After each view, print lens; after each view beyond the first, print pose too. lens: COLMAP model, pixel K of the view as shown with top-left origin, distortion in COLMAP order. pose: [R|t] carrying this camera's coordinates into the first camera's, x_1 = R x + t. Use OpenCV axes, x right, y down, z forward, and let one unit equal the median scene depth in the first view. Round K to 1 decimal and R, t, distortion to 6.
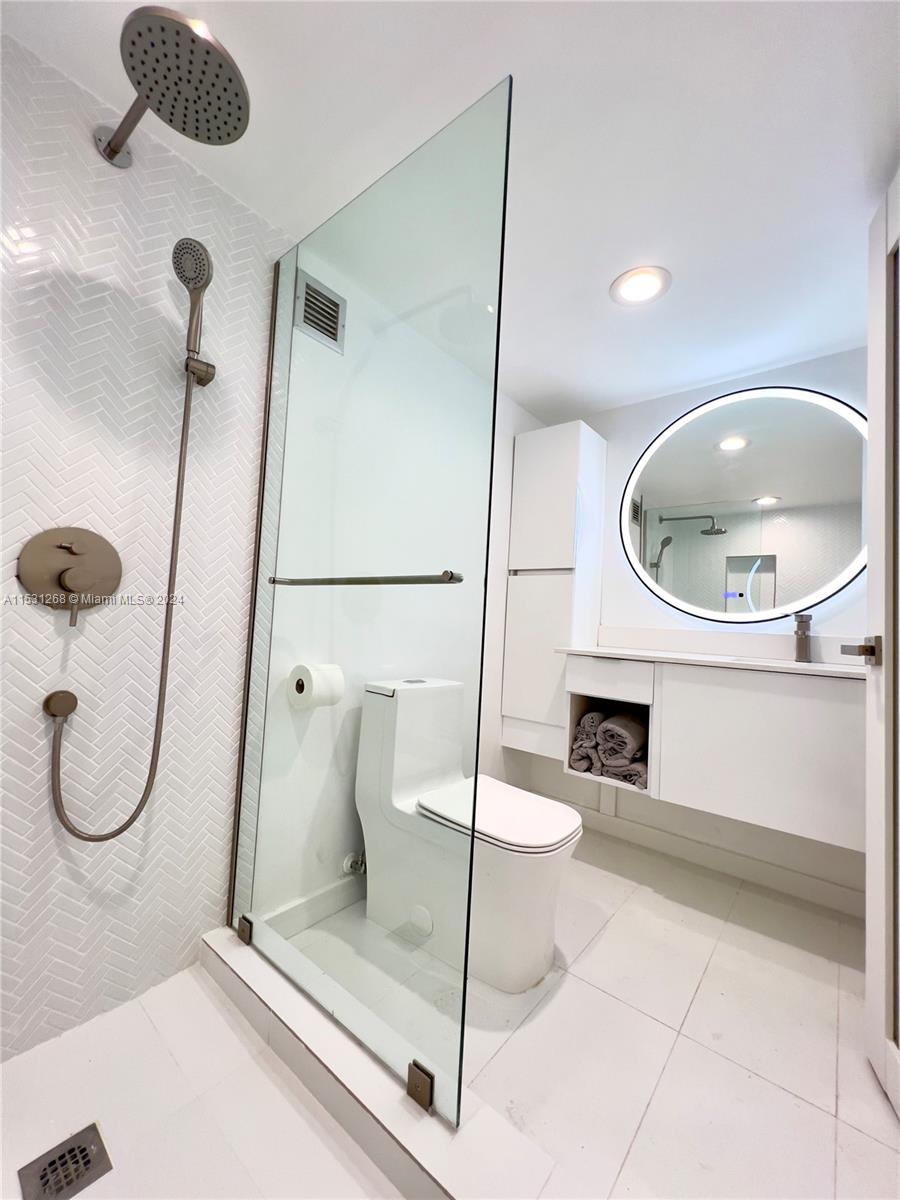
lens RADIAL K [[481.6, 0, 449.5], [0, 481.6, 598.9], [0, 0, 1]] dist [0.001384, 0.000009]
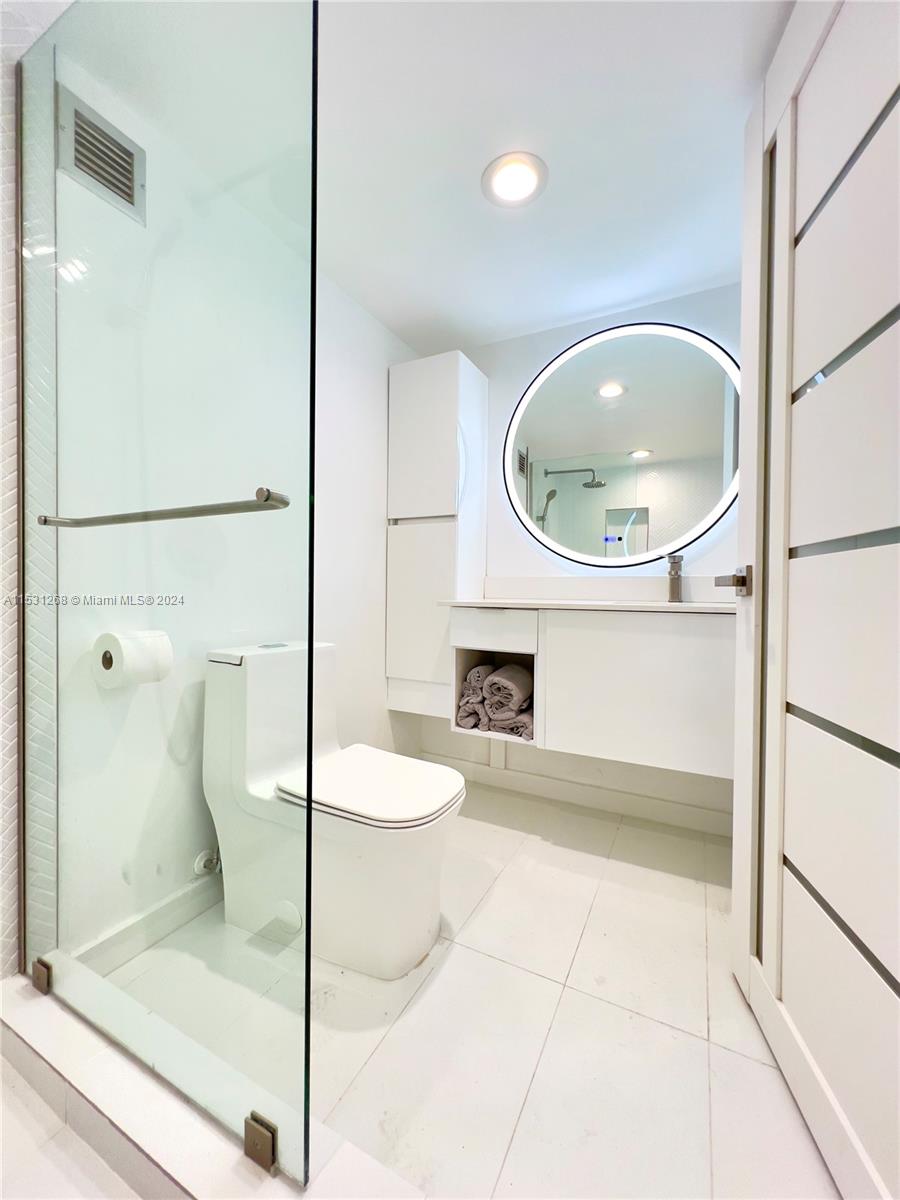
lens RADIAL K [[481.6, 0, 449.5], [0, 481.6, 598.9], [0, 0, 1]] dist [0.001384, 0.000009]
pose [[0.977846, -0.045938, 0.204224, 0.065040], [0.030673, 0.996536, 0.077296, 0.034310], [-0.207068, -0.069319, 0.975868, 0.116426]]
